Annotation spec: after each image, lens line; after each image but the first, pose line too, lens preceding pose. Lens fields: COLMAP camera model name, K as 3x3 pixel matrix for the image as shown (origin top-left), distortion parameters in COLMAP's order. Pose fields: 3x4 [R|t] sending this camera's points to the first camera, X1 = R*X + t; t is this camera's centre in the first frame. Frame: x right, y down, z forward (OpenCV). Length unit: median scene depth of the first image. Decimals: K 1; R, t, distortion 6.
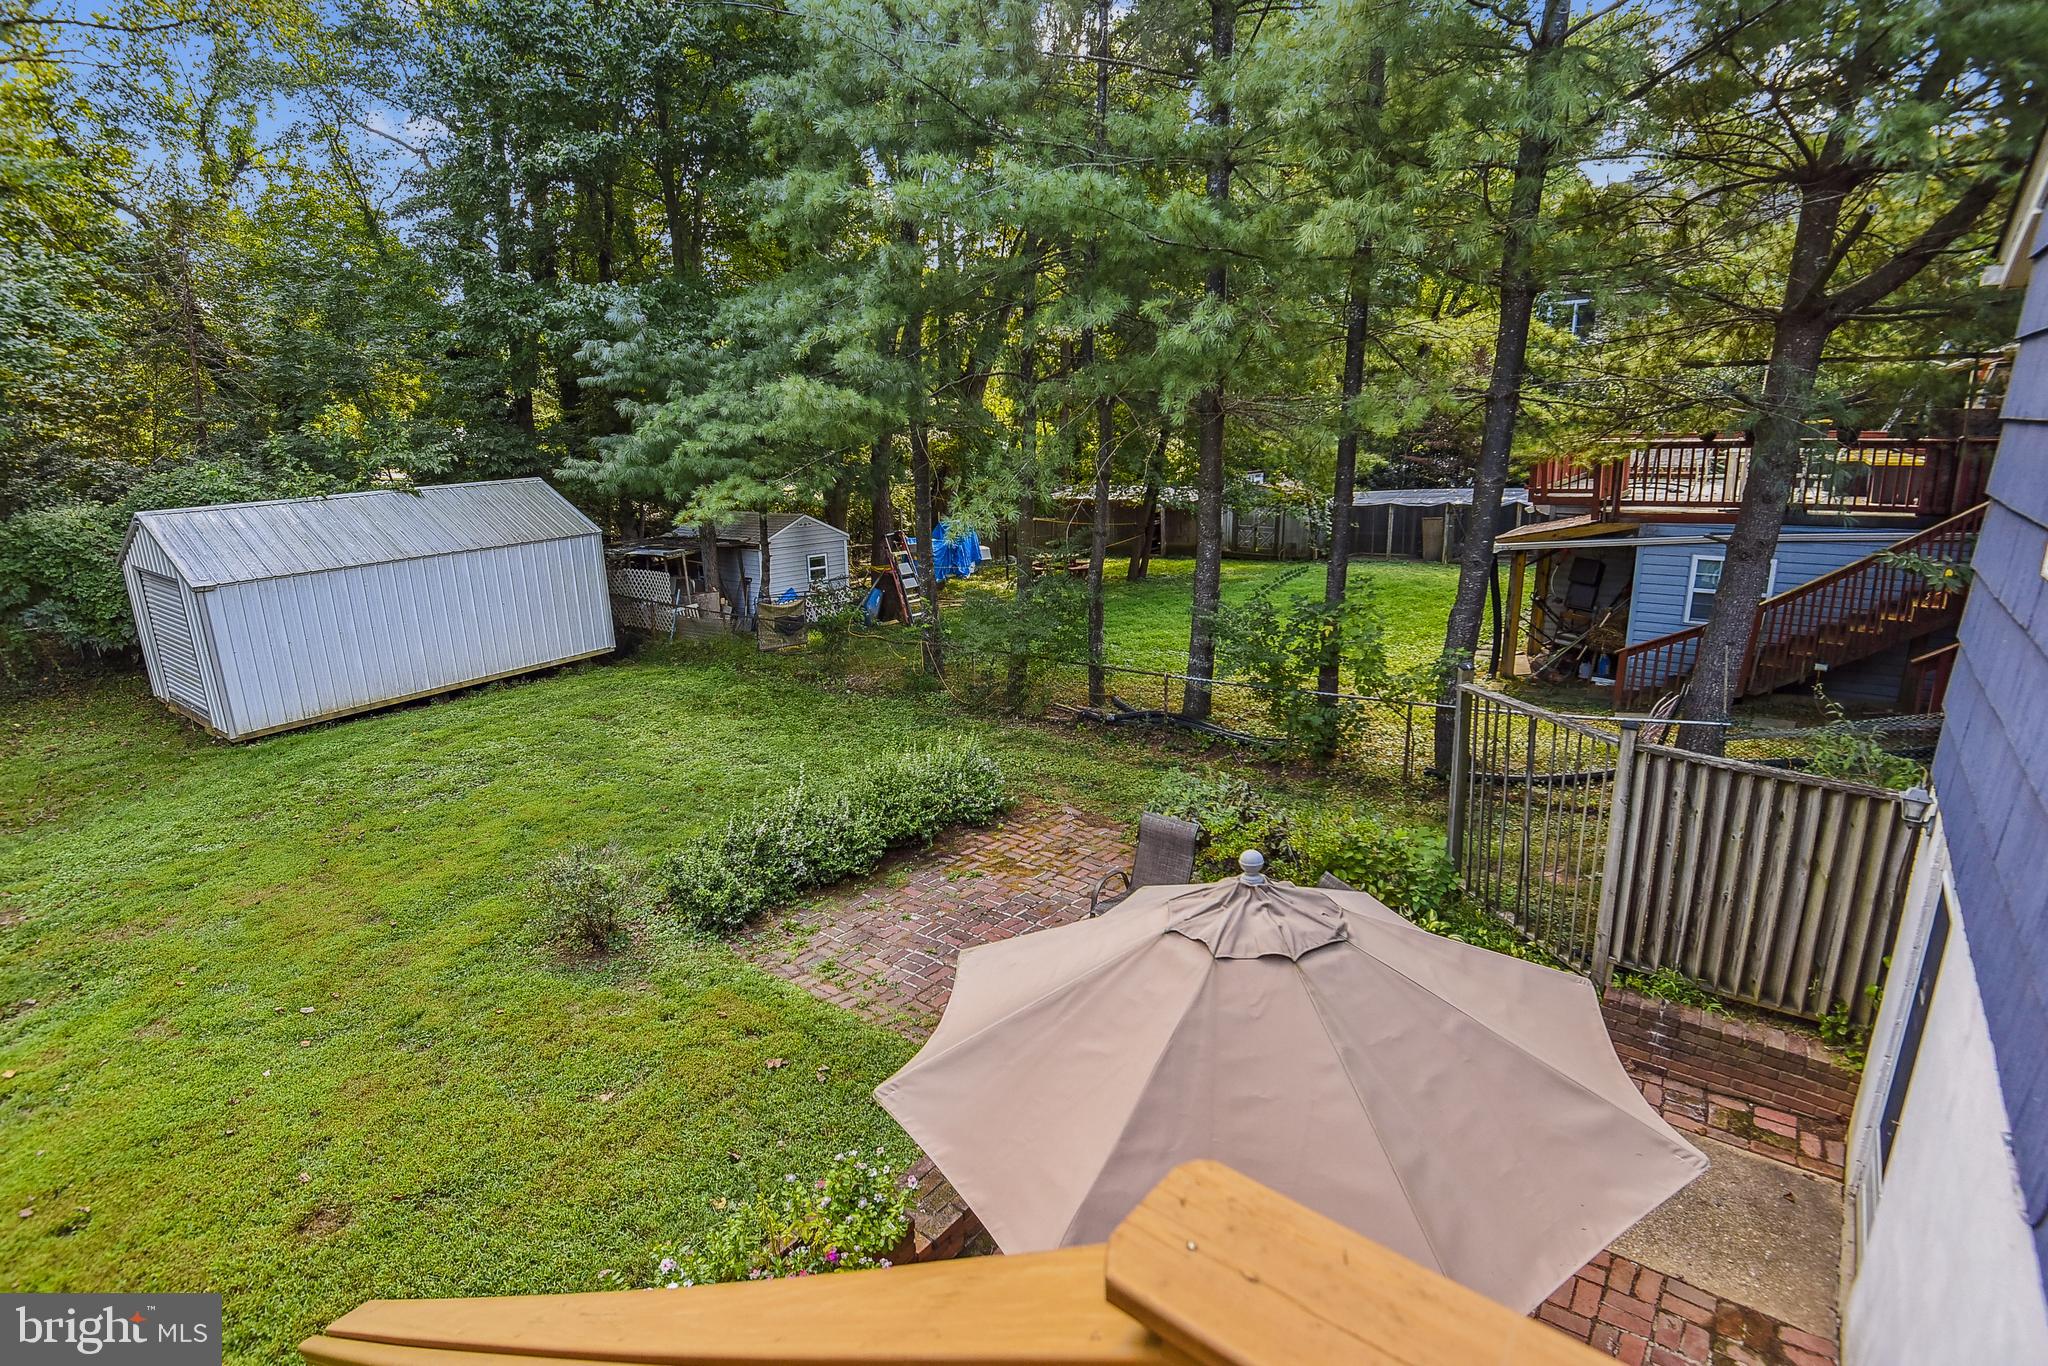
lens RADIAL K [[965.2, 0, 1024.0], [0, 965.2, 683.0], [0, 0, 1]] dist [-0.000787, -0.030365]
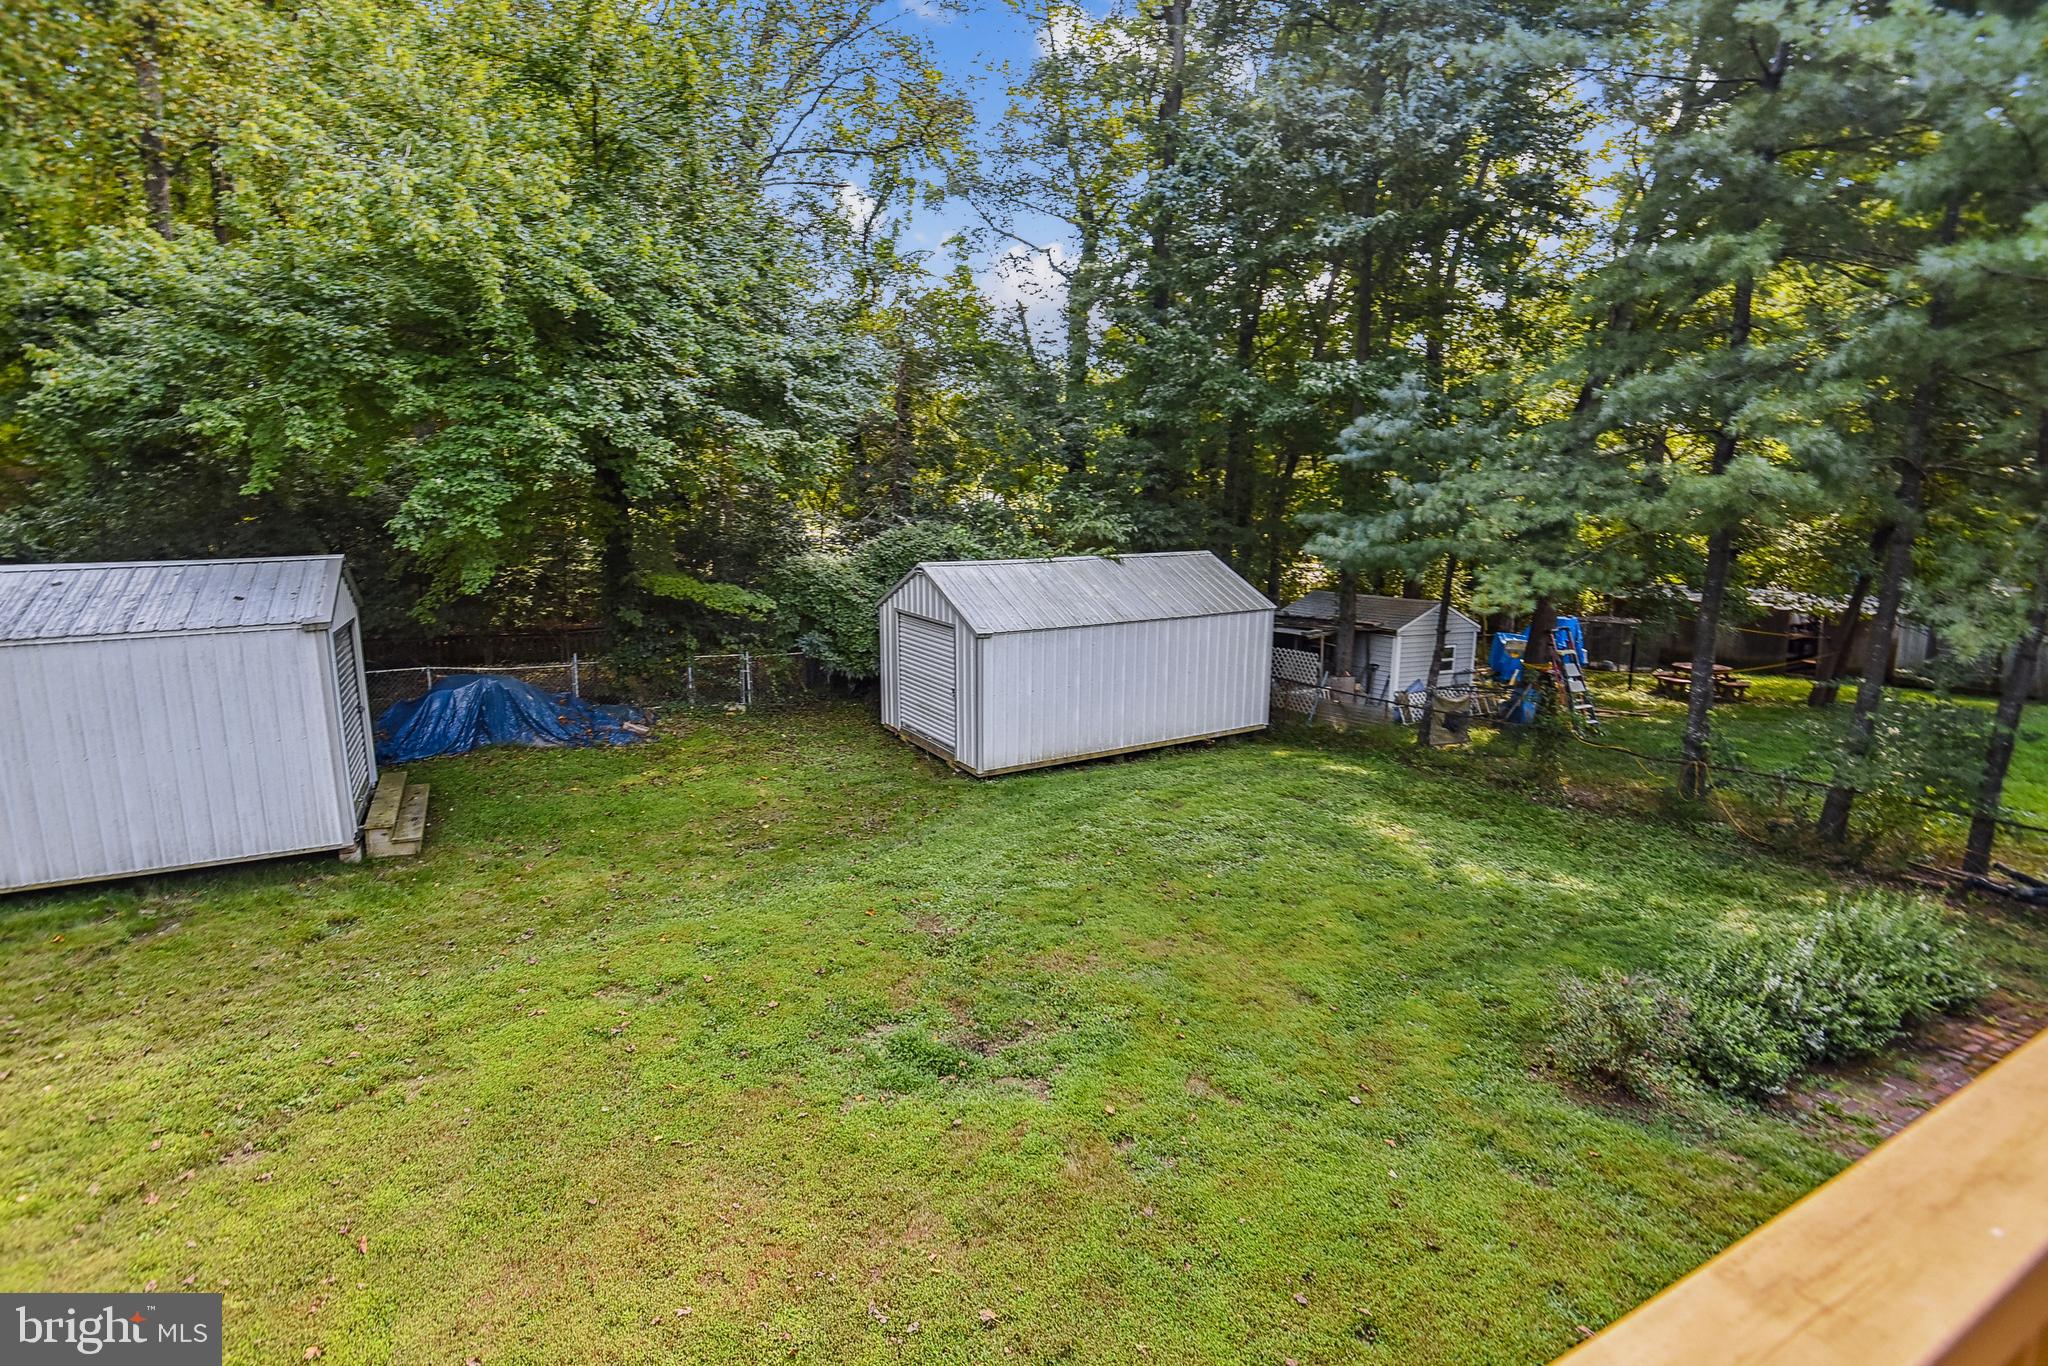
lens RADIAL K [[985.4, 0, 1016.5], [0, 985.4, 689.8], [0, 0, 1]] dist [-0.000191, -0.031673]
pose [[0.914128, 0.096499, -0.393775, -0.330886], [-0.126940, 0.990550, -0.051938, 0.015475], [0.385042, 0.097464, 0.917738, -0.028890]]
